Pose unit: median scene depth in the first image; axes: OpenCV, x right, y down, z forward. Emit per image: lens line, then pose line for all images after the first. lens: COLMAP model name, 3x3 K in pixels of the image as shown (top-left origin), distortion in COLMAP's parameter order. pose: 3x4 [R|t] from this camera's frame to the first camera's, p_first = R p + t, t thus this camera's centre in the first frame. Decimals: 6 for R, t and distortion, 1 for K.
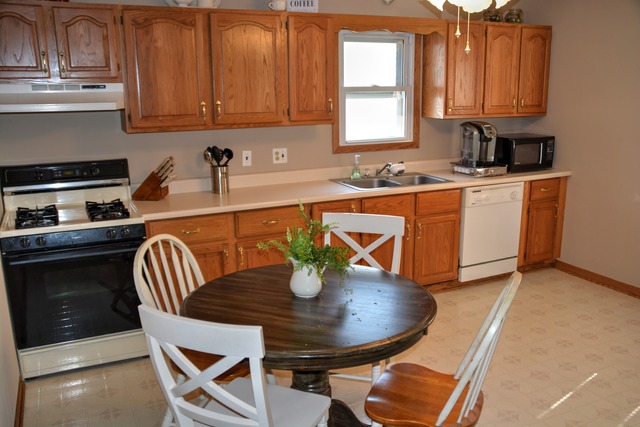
lens RADIAL K [[527.7, 0, 320.0], [0, 527.7, 213.5], [0, 0, 1]] dist [0.003078, 0.002097]
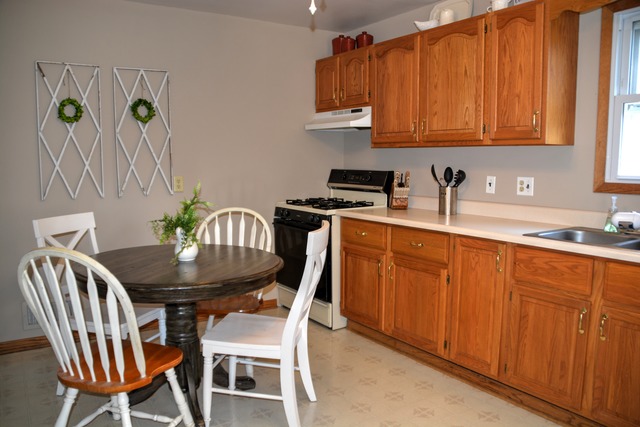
lens RADIAL K [[535.2, 0, 320.0], [0, 535.2, 213.5], [0, 0, 1]] dist [-0.003518, 0.000891]
pose [[0.173259, 0.120151, -0.977520, 0.731206], [-0.231530, 0.969684, 0.078151, -0.066430], [0.957275, 0.212785, 0.195825, 0.604370]]
